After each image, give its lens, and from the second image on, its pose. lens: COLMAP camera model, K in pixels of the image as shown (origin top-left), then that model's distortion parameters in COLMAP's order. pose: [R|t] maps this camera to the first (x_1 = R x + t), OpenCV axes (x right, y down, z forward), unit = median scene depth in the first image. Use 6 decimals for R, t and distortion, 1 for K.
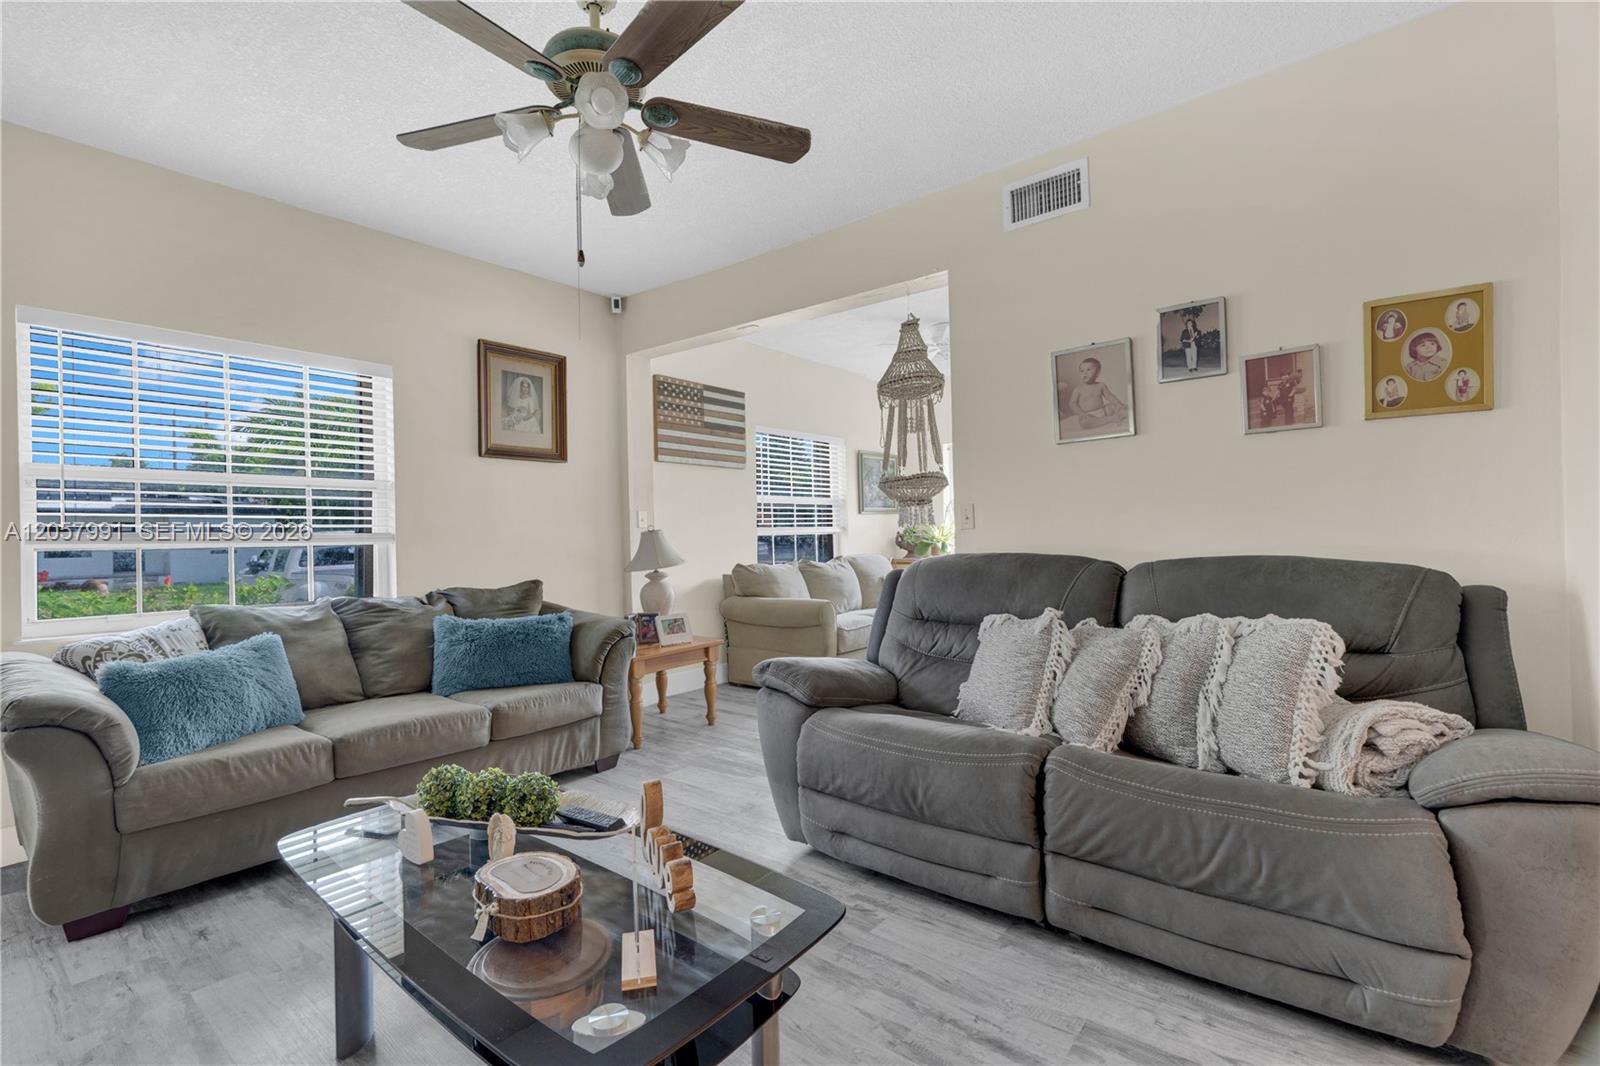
lens RADIAL K [[722.2, 0, 797.1], [0, 722.2, 537.4], [0, 0, 1]] dist [0.000421, 0.000037]
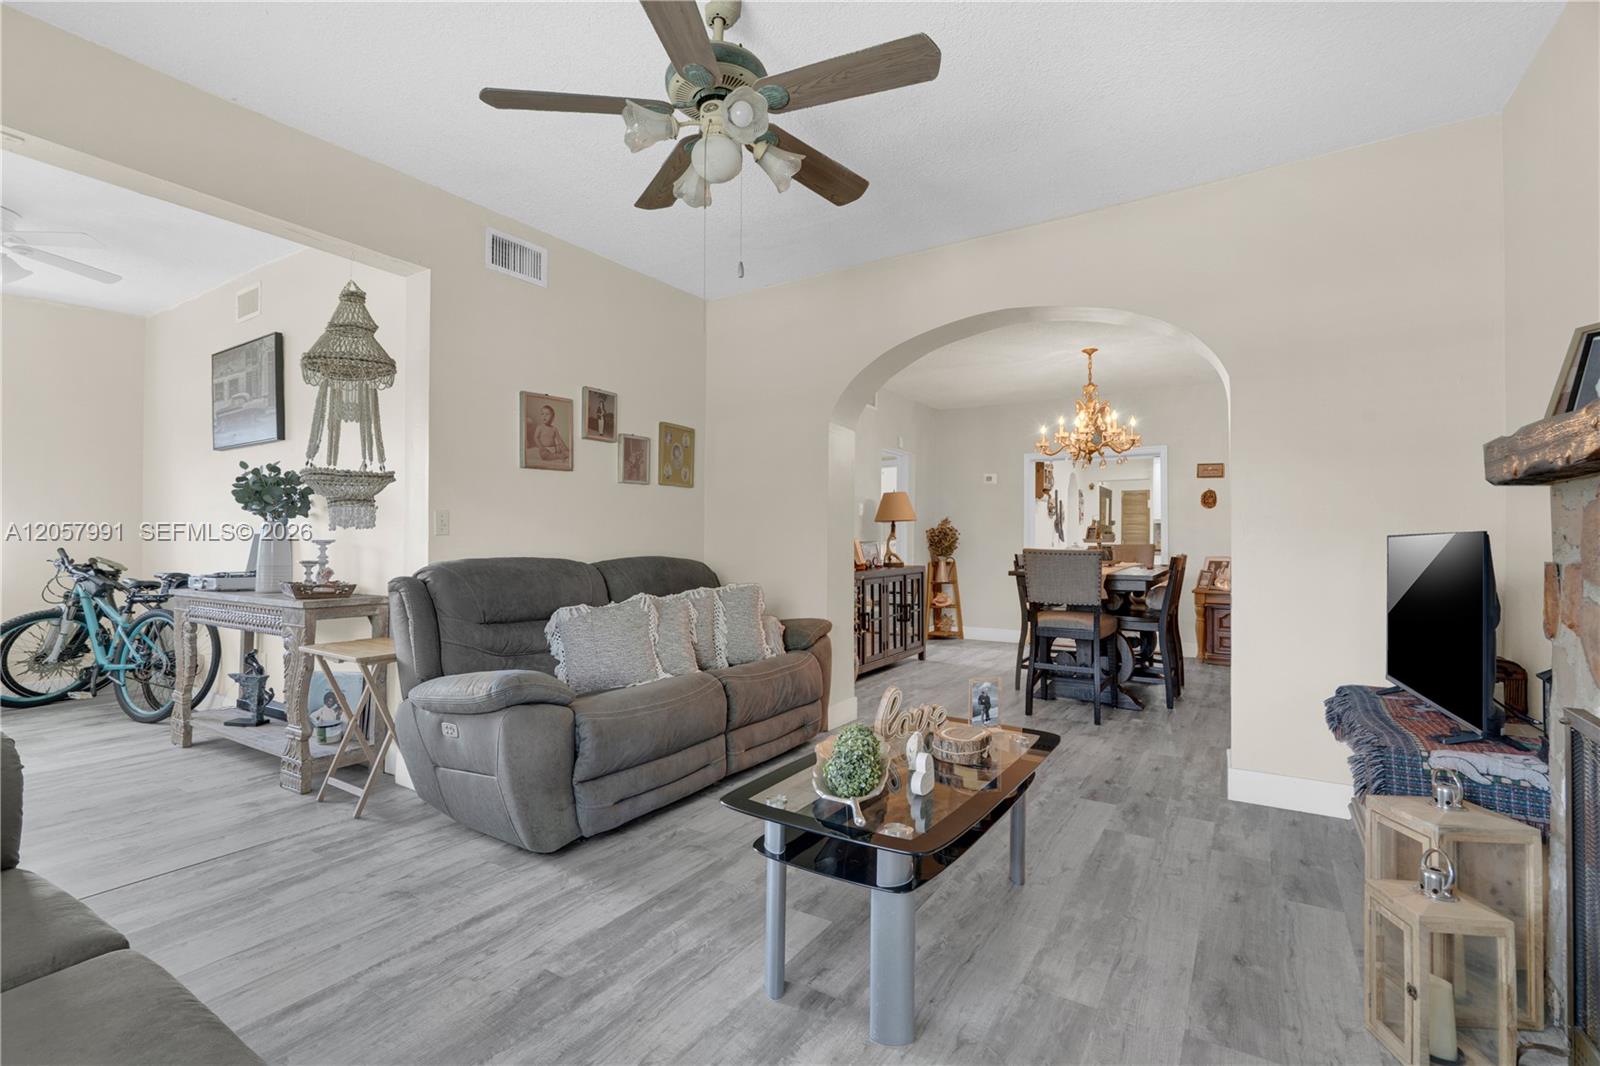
lens RADIAL K [[722.2, 0, 798.3], [0, 722.2, 533.7], [0, 0, 1]] dist [0.000421, 0.000037]
pose [[-0.106228, 0.030284, 0.993880, -0.972066], [0.002379, 0.999541, -0.030202, 0.020766], [-0.994339, -0.000843, -0.106252, 0.738113]]
